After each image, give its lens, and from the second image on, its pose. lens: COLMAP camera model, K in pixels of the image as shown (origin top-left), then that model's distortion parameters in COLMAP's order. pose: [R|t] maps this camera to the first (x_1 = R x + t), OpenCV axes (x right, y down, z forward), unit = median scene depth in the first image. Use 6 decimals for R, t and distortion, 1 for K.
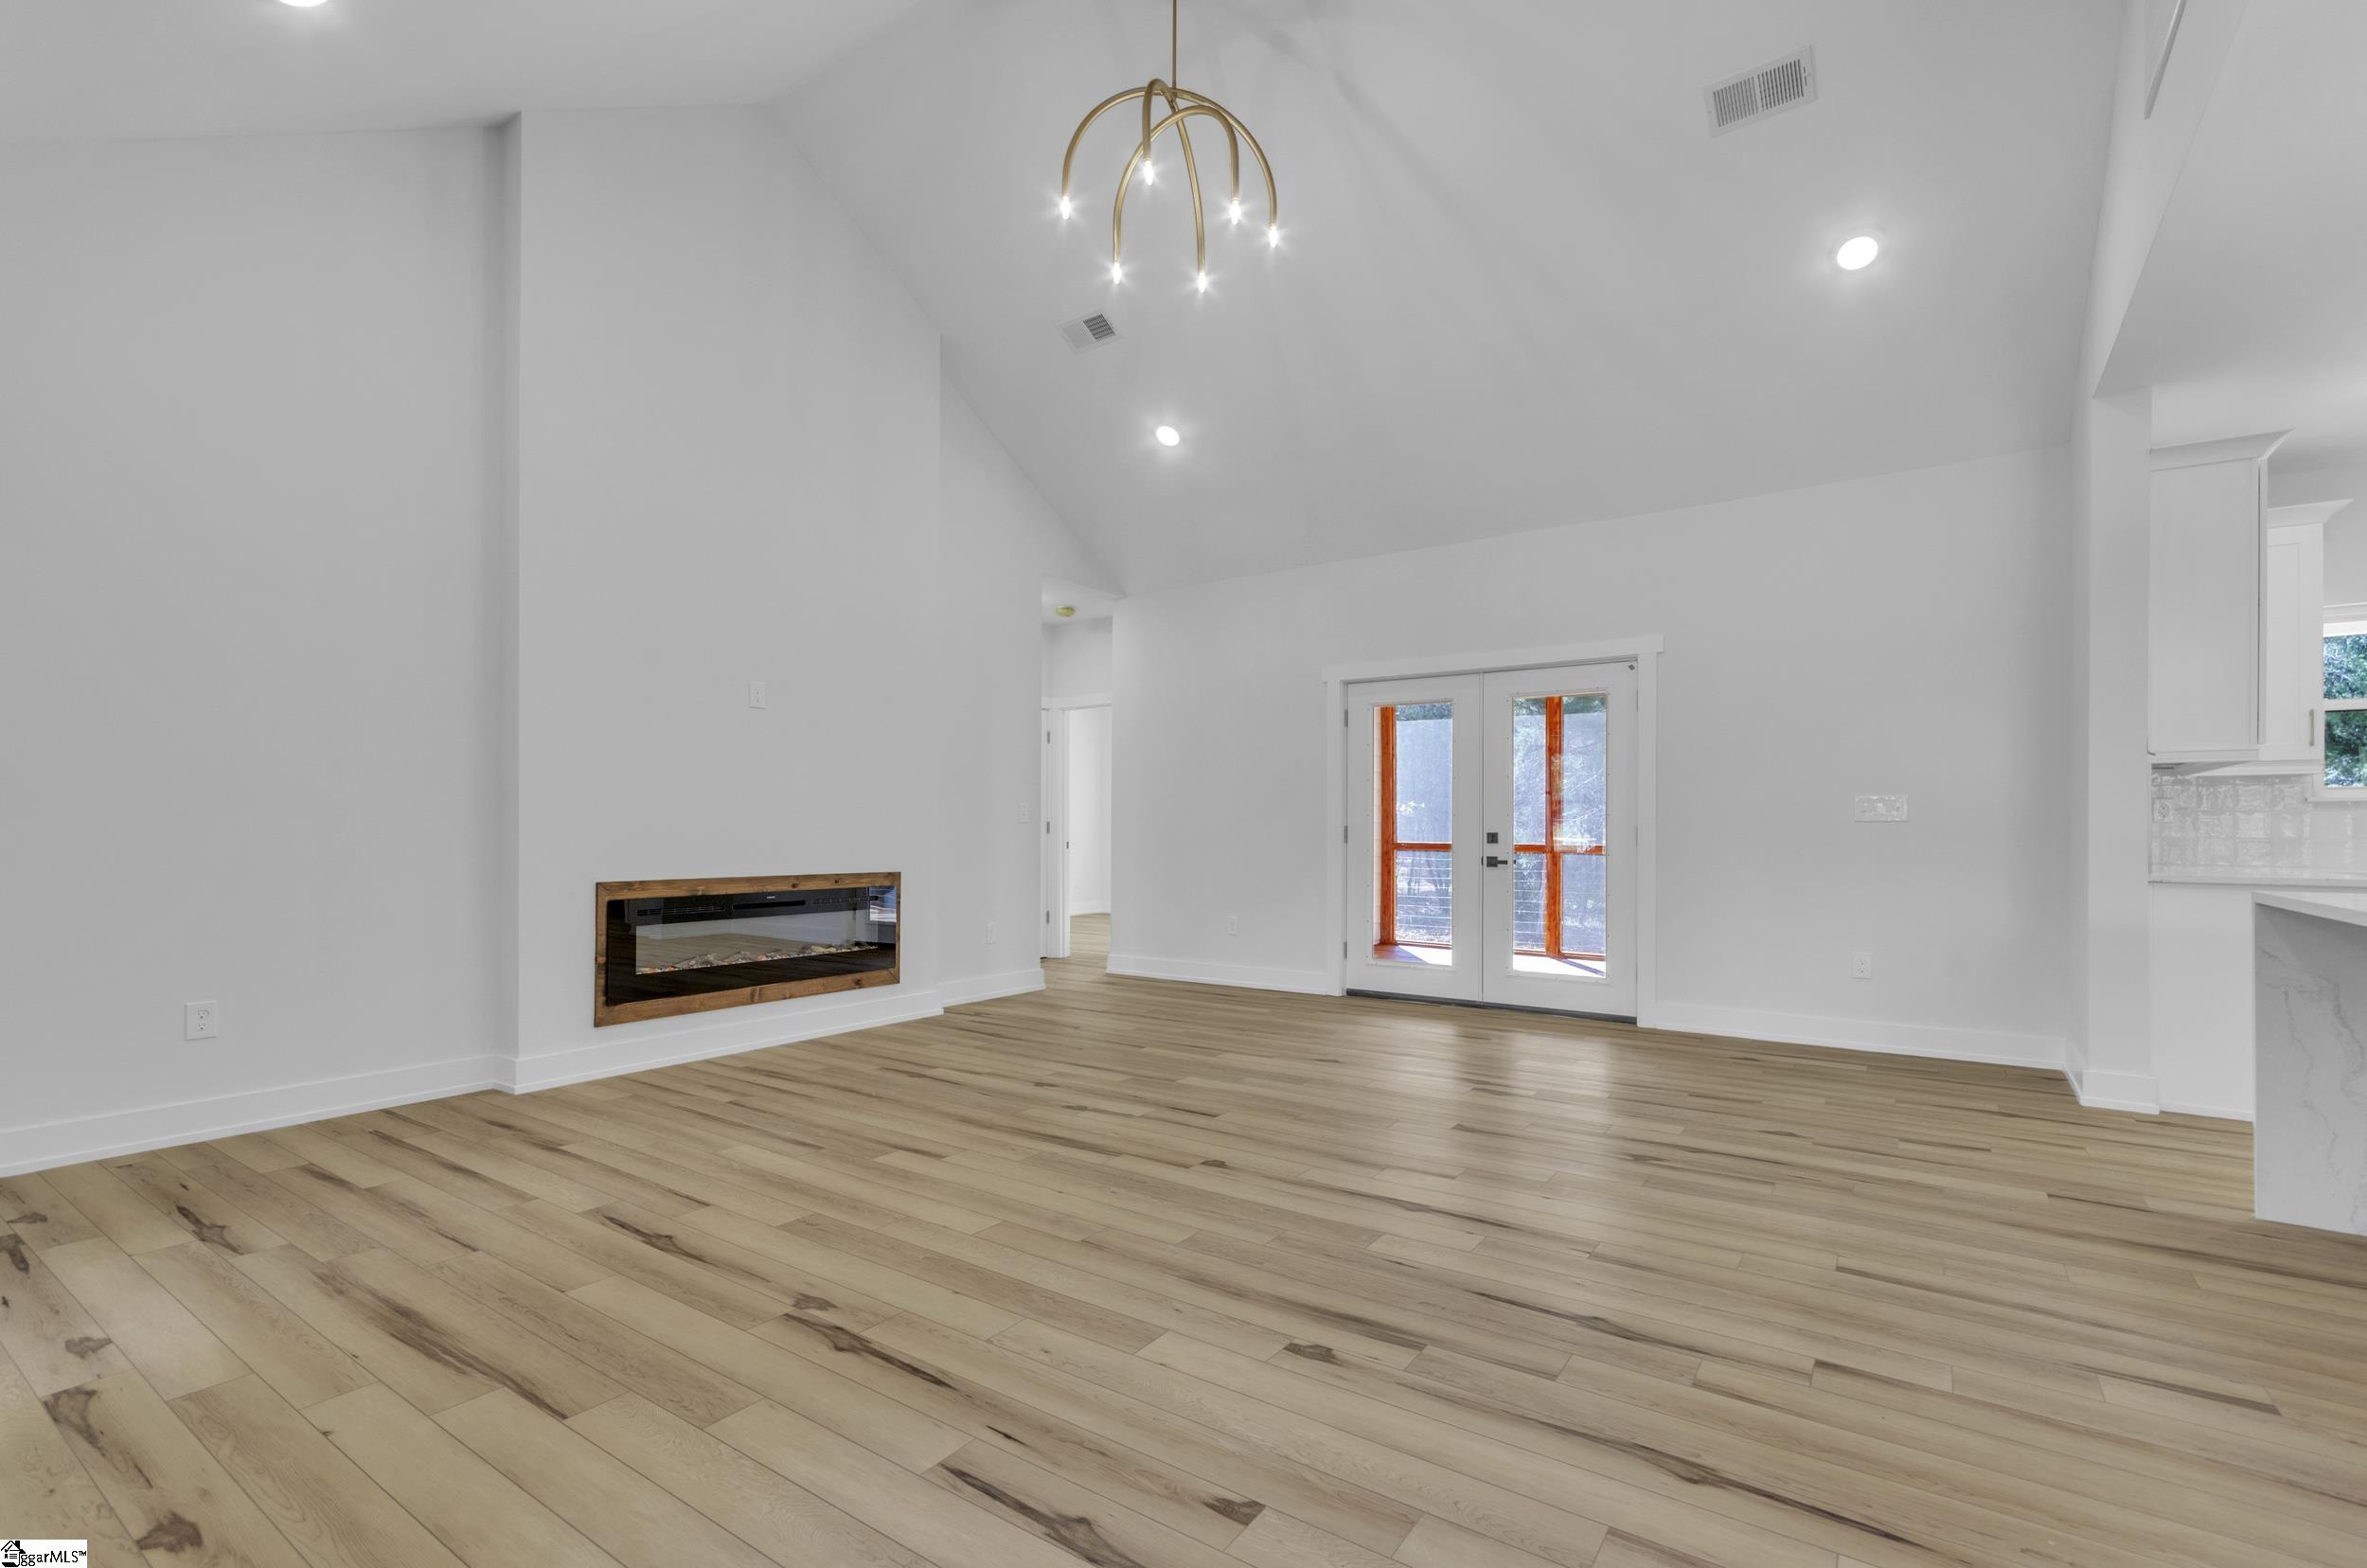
lens RADIAL K [[1054.9, 0, 1234.5], [0, 1054.9, 825.7], [0, 0, 1]] dist [0.001458, -0.000062]
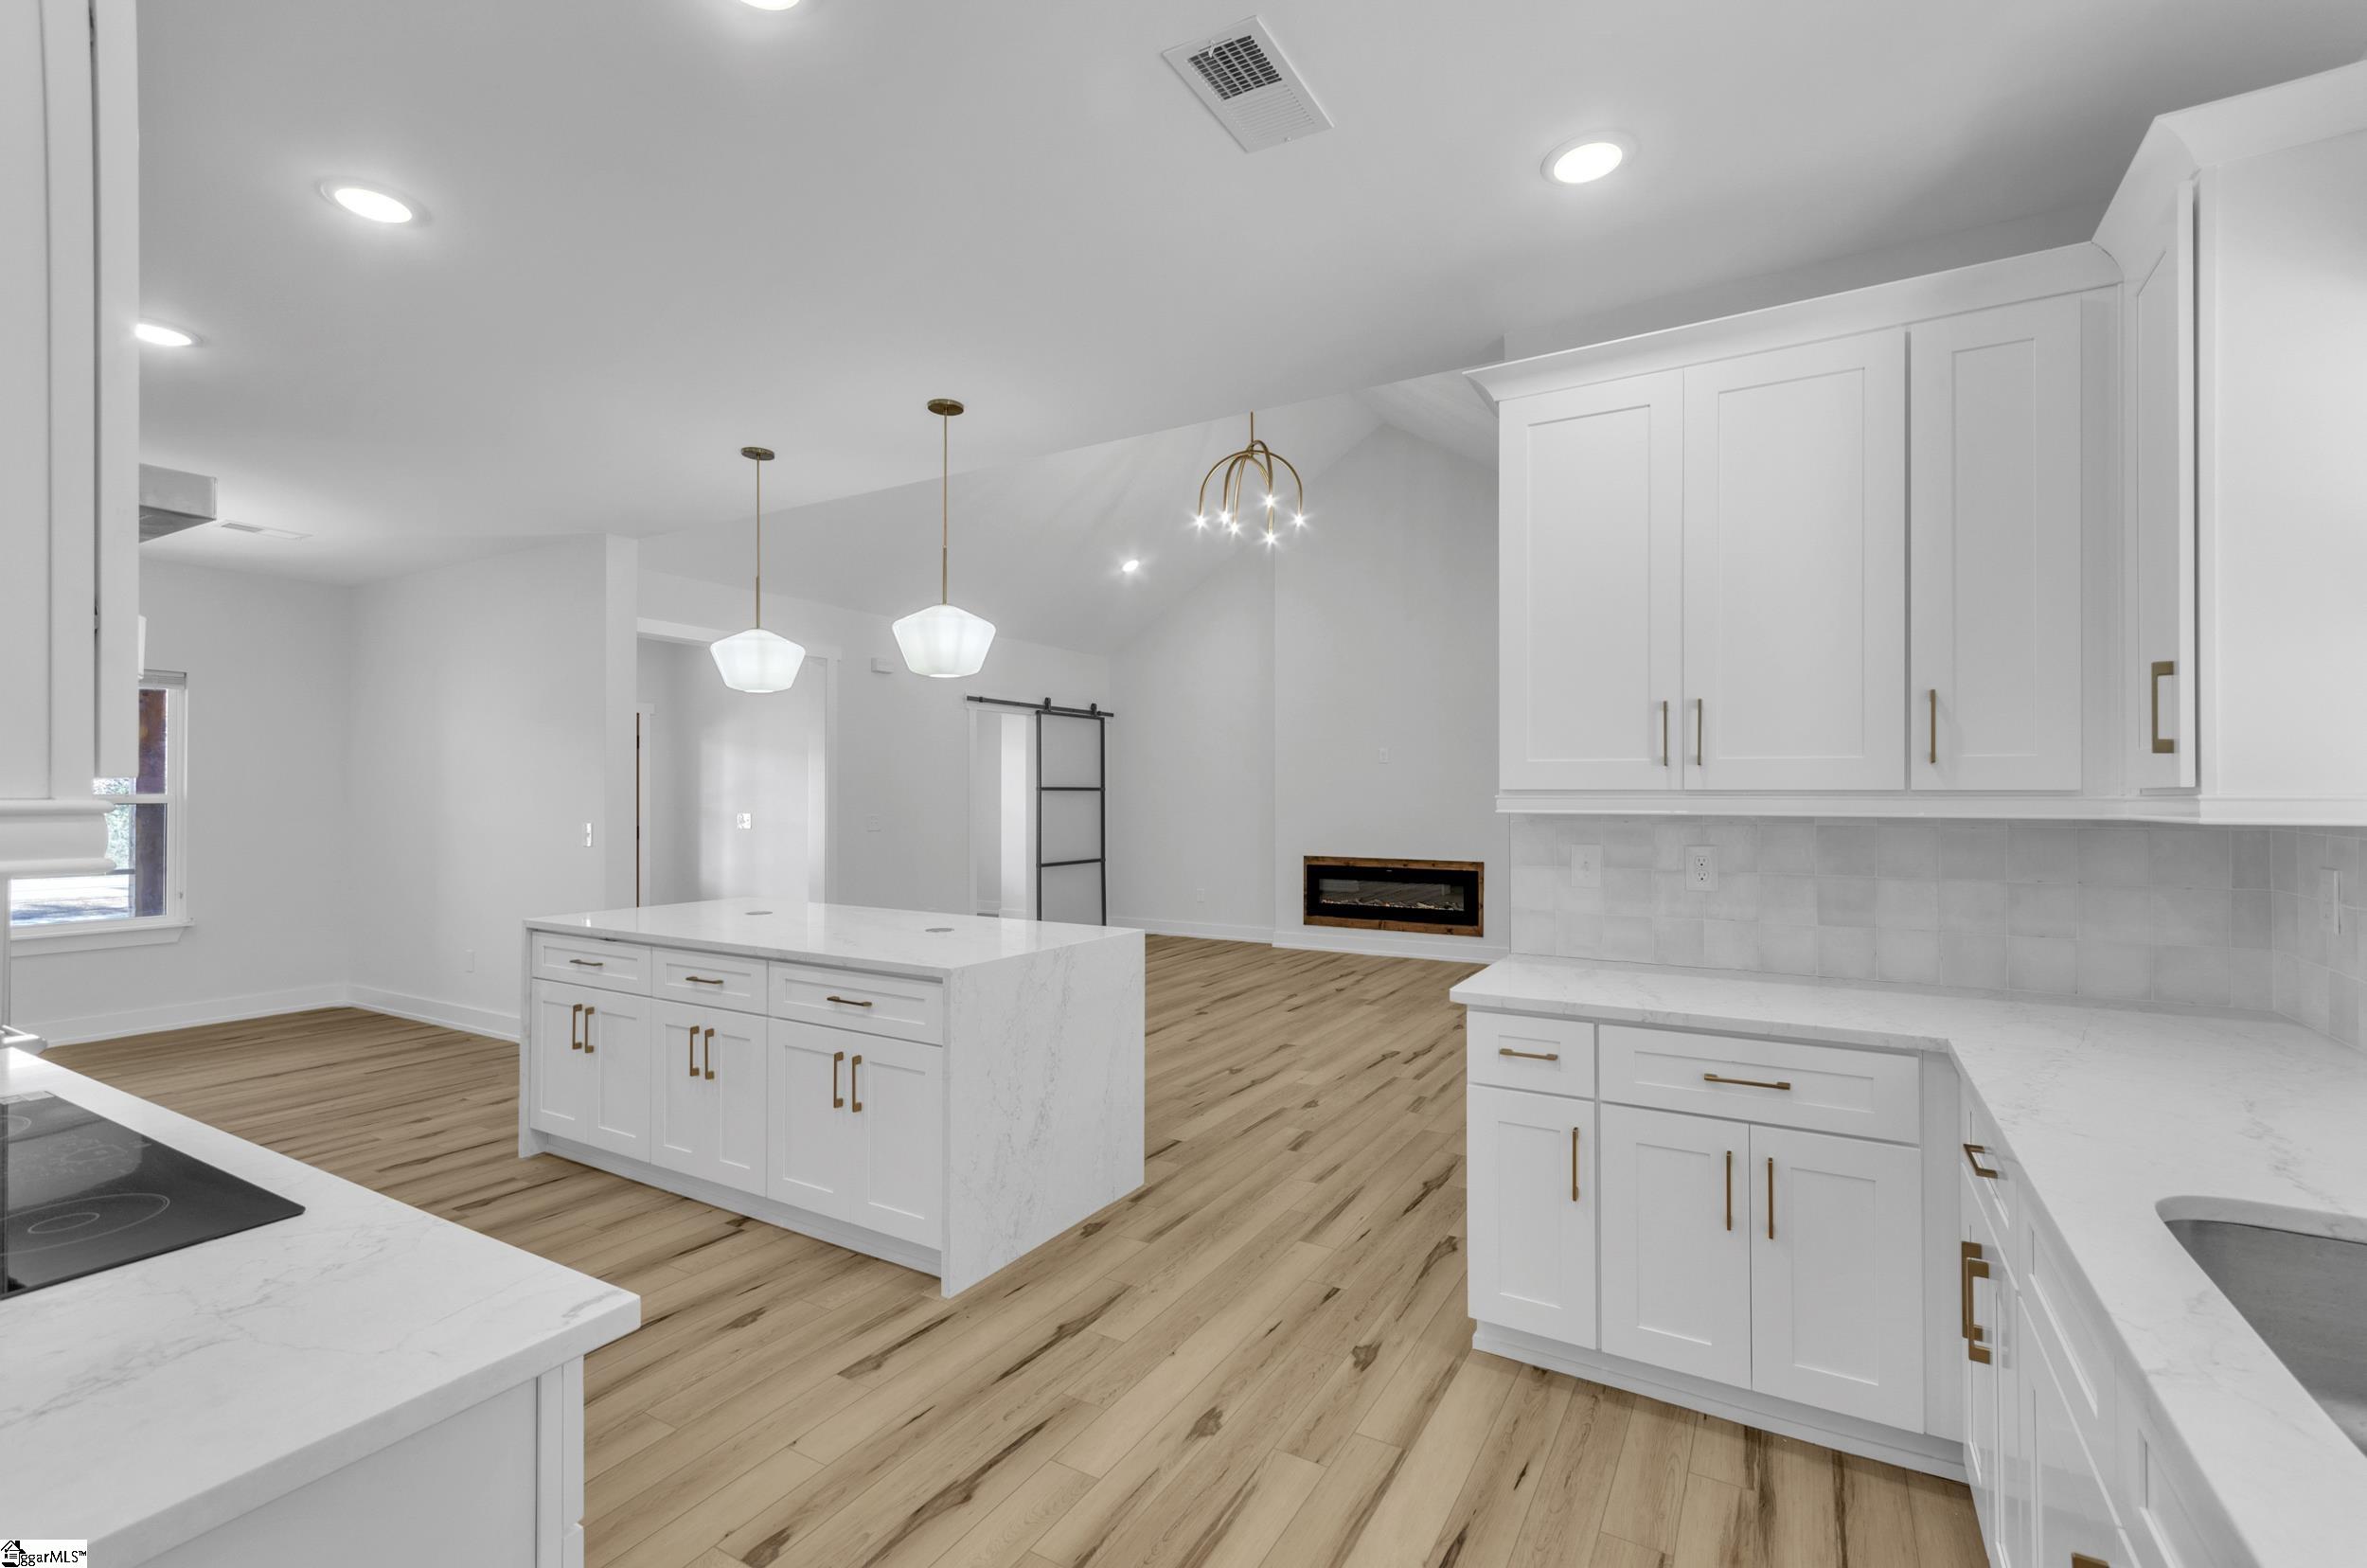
lens RADIAL K [[1054.9, 0, 1183.8], [0, 1054.9, 788.9], [0, 0, 1]] dist [0.001458, -0.000062]
pose [[0.055065, -0.007960, -0.998451, 1.748920], [0.002771, 0.999966, -0.007819, -0.074617], [0.998479, -0.002336, 0.055085, 0.768839]]
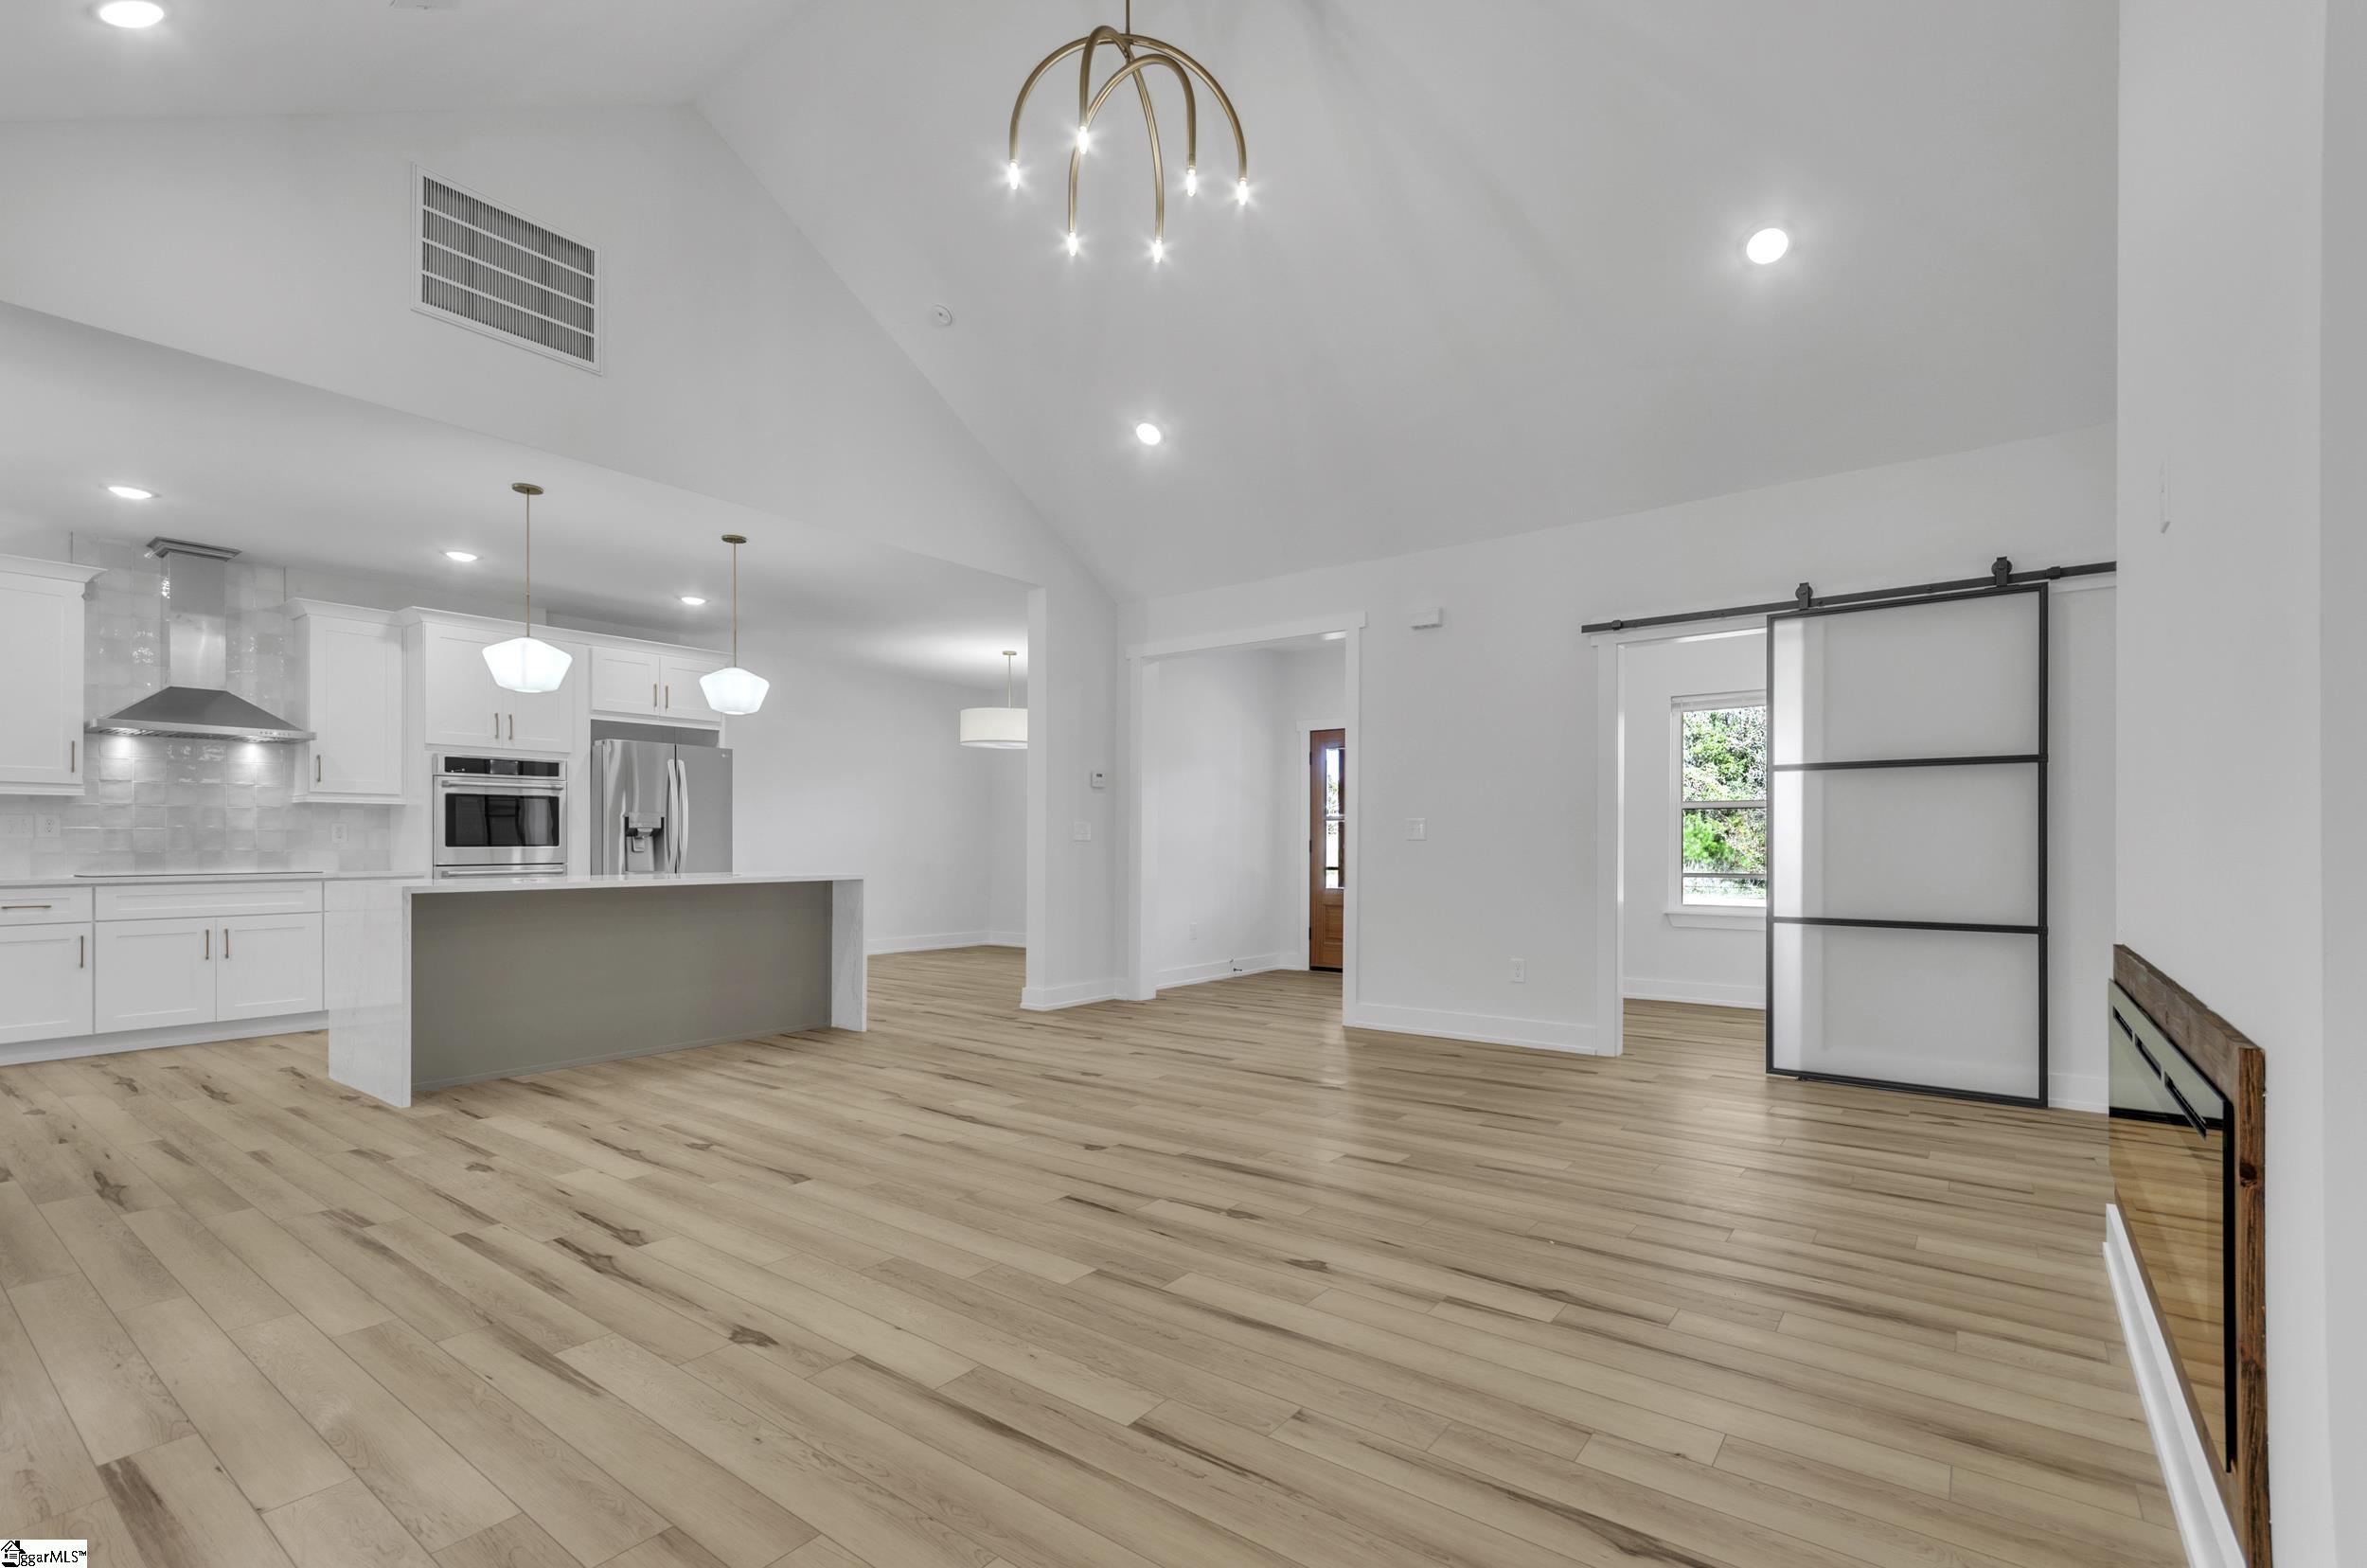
lens RADIAL K [[1054.9, 0, 1233.0], [0, 1054.9, 848.7], [0, 0, 1]] dist [0.001458, -0.000062]
pose [[-0.999252, -0.003372, 0.038521, -0.185156], [-0.003321, 0.999994, 0.001384, 0.003810], [-0.038525, 0.001255, -0.999257, 1.889146]]
